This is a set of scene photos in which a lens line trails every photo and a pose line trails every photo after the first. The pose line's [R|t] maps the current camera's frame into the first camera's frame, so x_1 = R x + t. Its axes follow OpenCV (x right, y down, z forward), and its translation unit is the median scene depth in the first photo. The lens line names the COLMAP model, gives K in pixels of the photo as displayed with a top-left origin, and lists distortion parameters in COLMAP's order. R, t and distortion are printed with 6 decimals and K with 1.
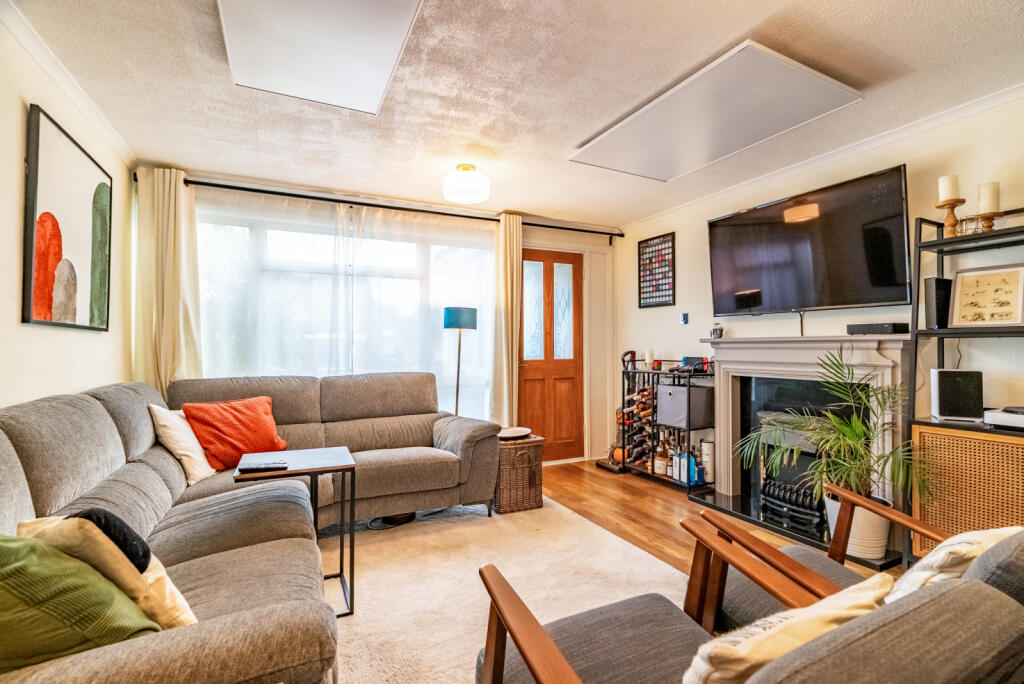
lens RADIAL K [[468.0, 0, 513.3], [0, 468.0, 341.5], [0, 0, 1]] dist [-0.014921, -0.000106]
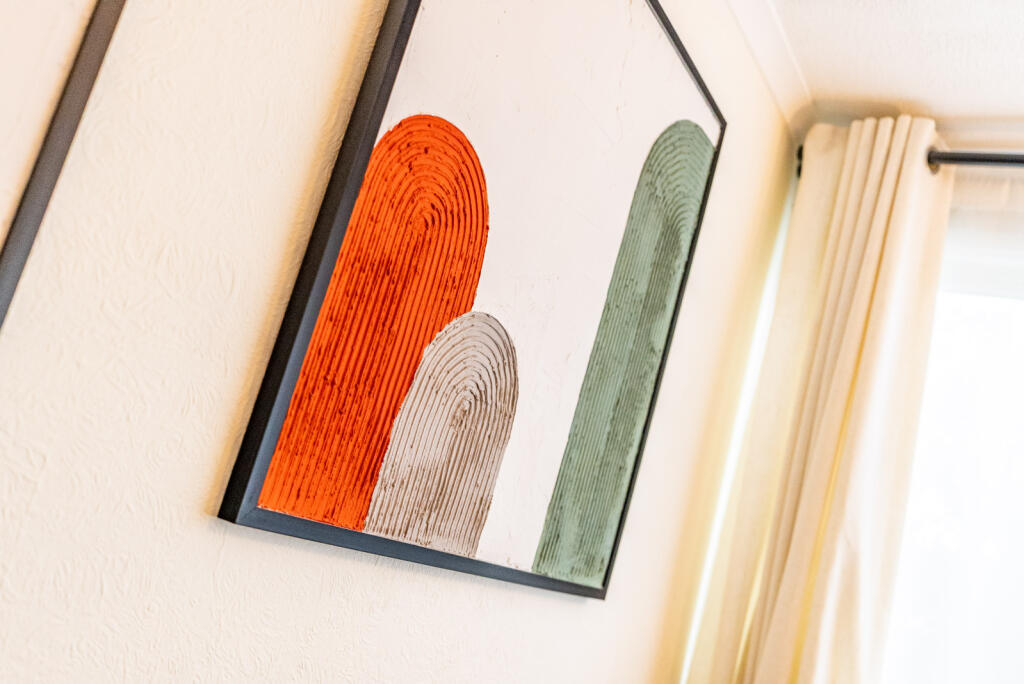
lens RADIAL K [[1023.1, 0, 512.0], [0, 1023.1, 341.2], [0, 0, 1]] dist [-0.005774, 0.000000]
pose [[0.564482, 0.003545, -0.825438, -0.380736], [-0.257958, 0.950664, -0.172323, -0.052519], [0.784104, 0.310201, 0.537547, 0.568832]]
